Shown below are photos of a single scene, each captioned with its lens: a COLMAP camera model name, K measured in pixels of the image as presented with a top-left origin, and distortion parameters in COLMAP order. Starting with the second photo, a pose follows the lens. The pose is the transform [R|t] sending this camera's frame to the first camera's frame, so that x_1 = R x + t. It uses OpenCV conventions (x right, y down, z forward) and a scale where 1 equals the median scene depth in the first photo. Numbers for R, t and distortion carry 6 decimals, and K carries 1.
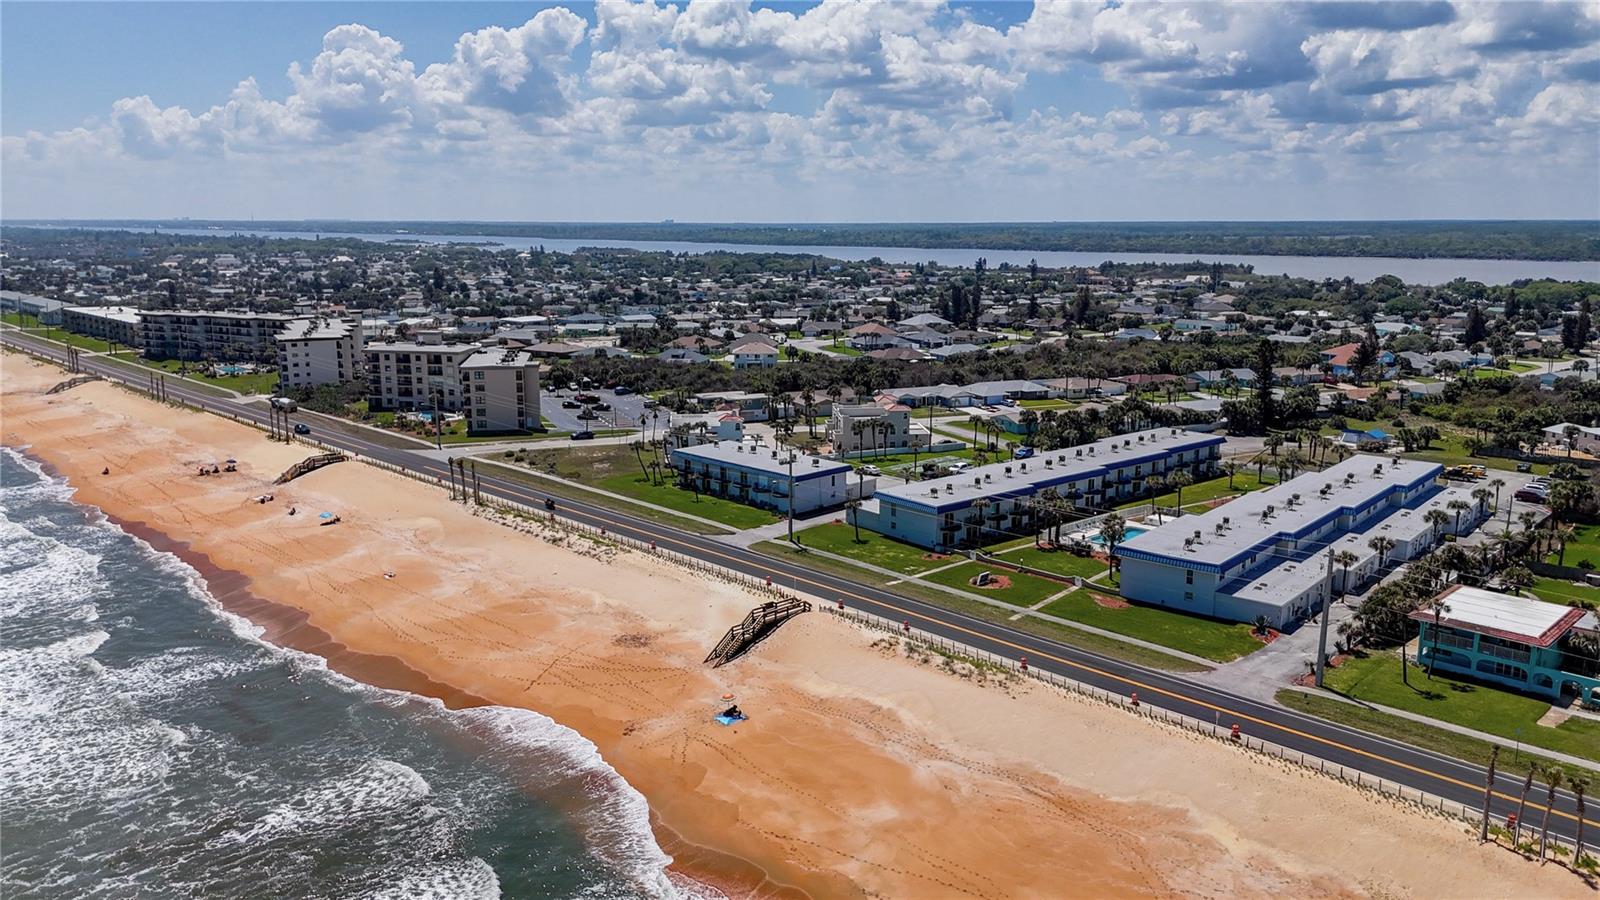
lens RADIAL K [[1179.9, 0, 800.0], [0, 1179.9, 450.0], [0, 0, 1]] dist [0.072280, -0.064498]
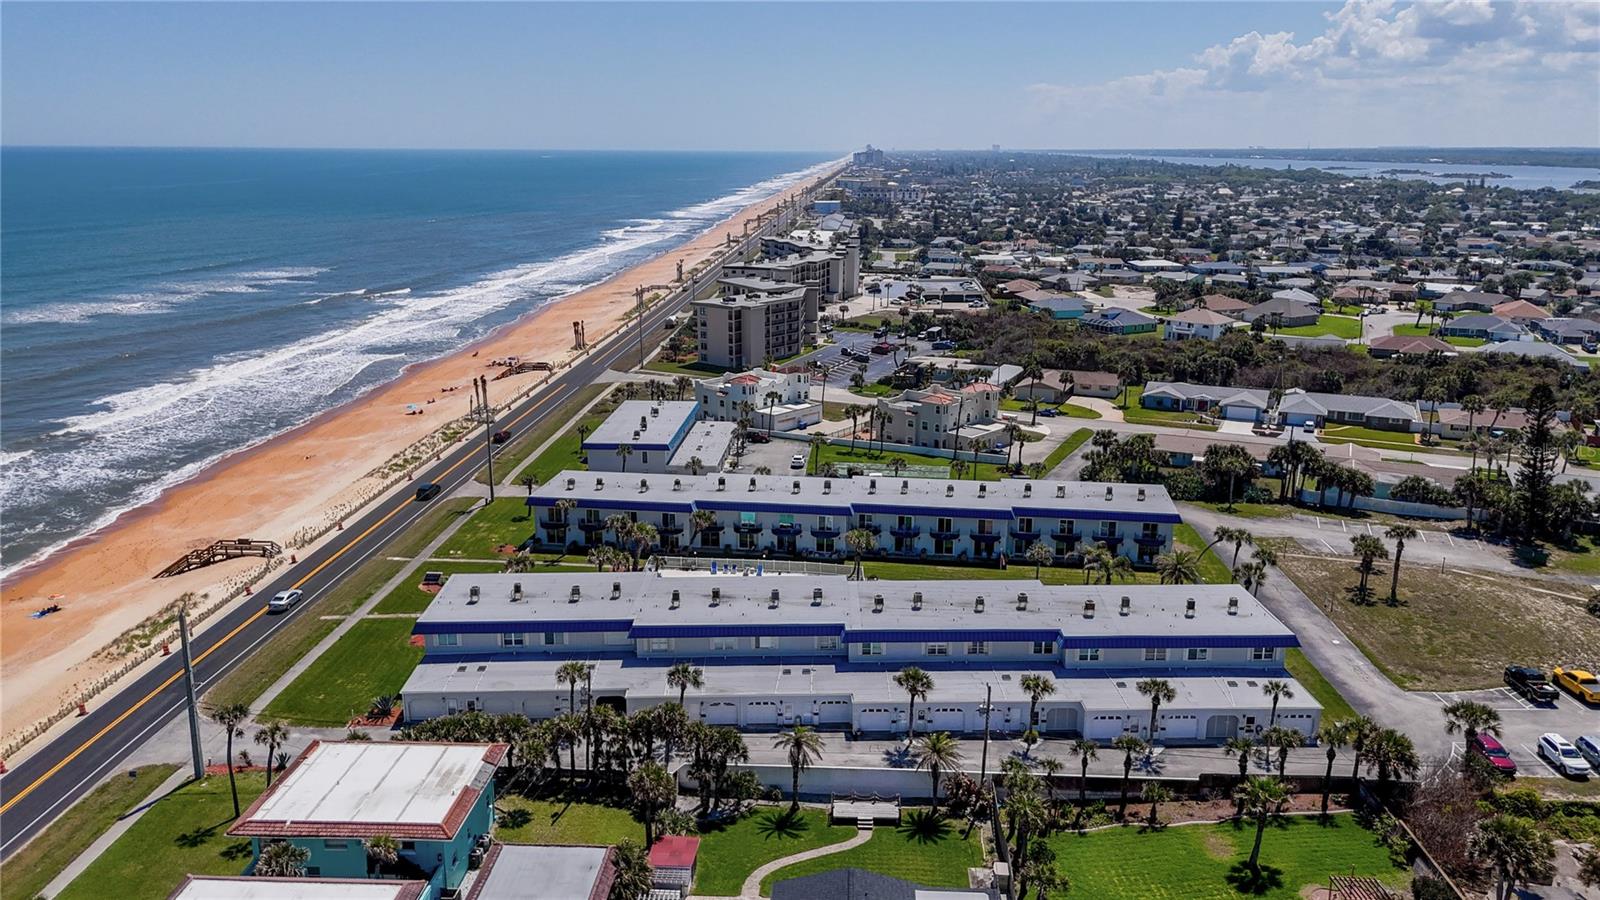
lens RADIAL K [[1178.4, 0, 800.0], [0, 1178.4, 450.0], [0, 0, 1]] dist [0.100104, -0.145313]
pose [[0.672955, 0.179442, -0.717588, 1.053935], [-0.138233, 0.983546, 0.116313, -0.143119], [0.726652, 0.020921, 0.686687, 0.616968]]
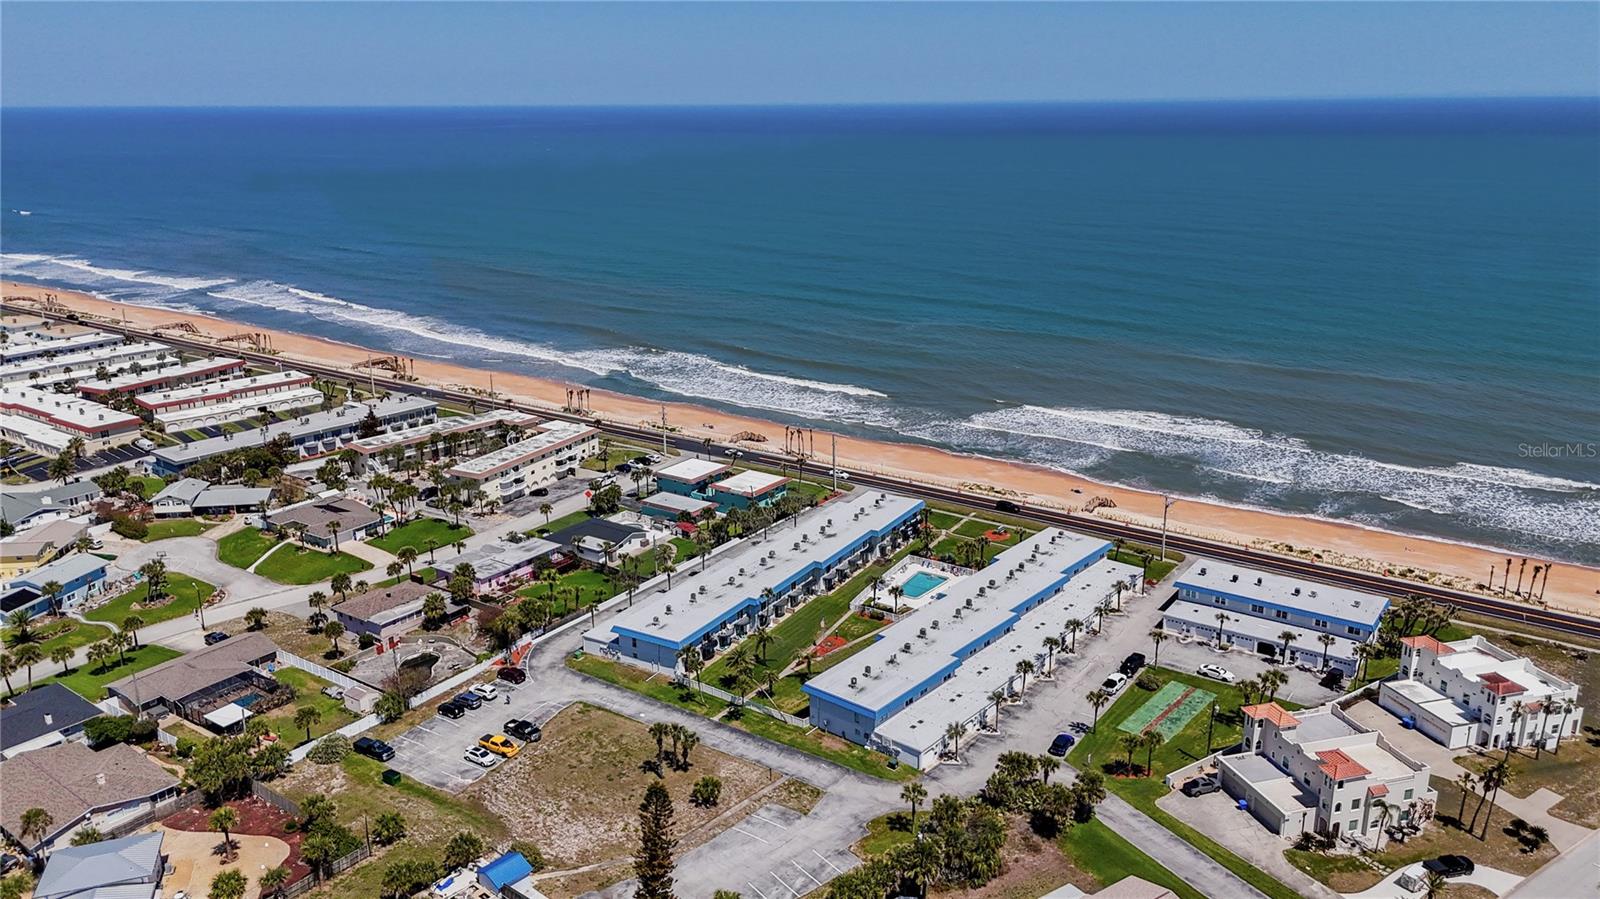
lens RADIAL K [[1181.3, 0, 800.0], [0, 1181.3, 449.5], [0, 0, 1]] dist [0.074045, -0.066375]
pose [[-0.983628, 0.053127, -0.172200, 0.752452], [-0.031583, 0.889946, 0.454971, -0.775107], [0.177420, 0.452961, -0.873698, 2.494152]]
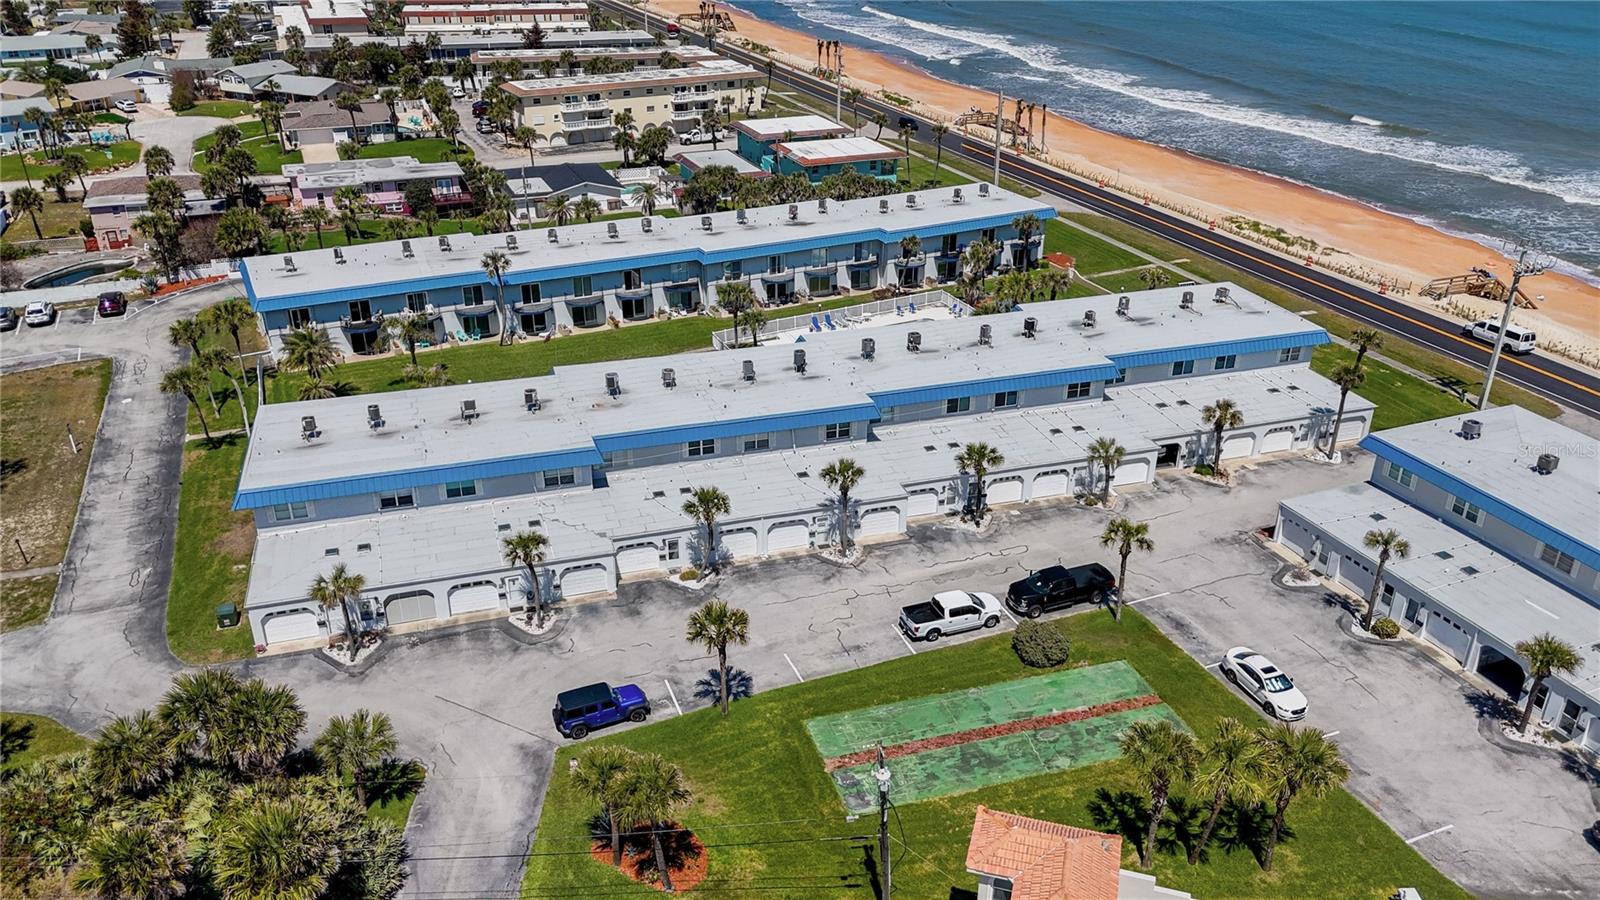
lens RADIAL K [[1179.9, 0, 800.0], [0, 1179.9, 450.0], [0, 0, 1]] dist [0.072280, -0.064498]
pose [[-0.925524, -0.176047, 0.335281, 0.115389], [0.061440, 0.803833, 0.591674, -0.322483], [-0.373672, 0.568208, -0.733150, 1.886551]]
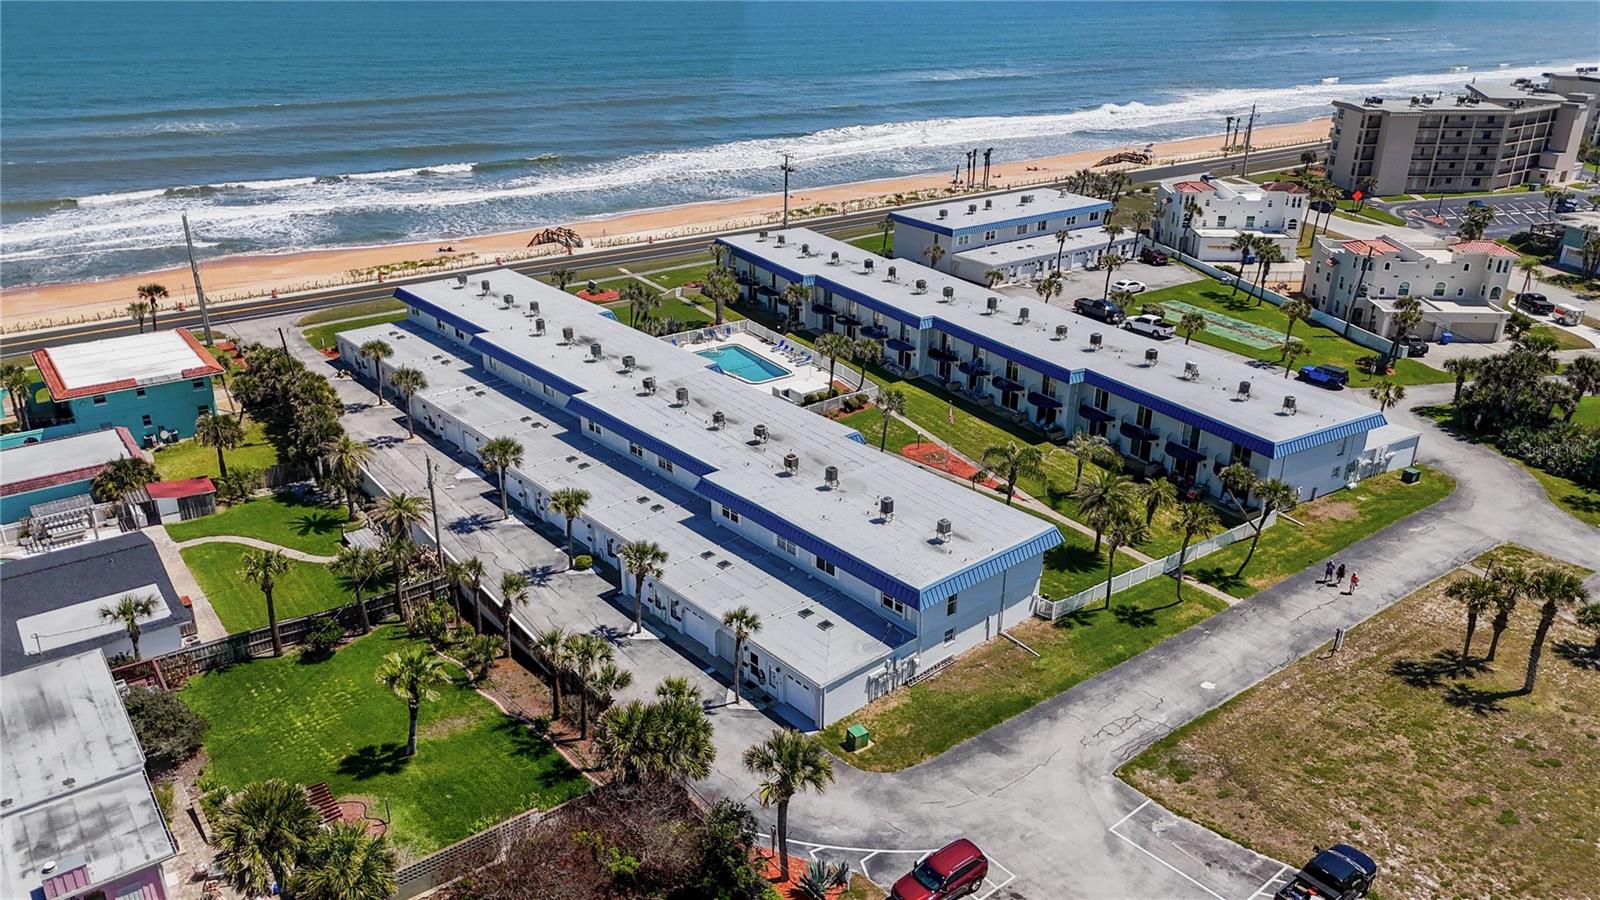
lens RADIAL K [[1179.9, 0, 800.0], [0, 1179.9, 450.0], [0, 0, 1]] dist [0.072280, -0.064498]
pose [[-0.135963, 0.383641, -0.913419, 1.164596], [-0.198171, 0.892816, 0.404486, -0.217949], [0.970692, 0.236008, -0.045363, 1.336050]]
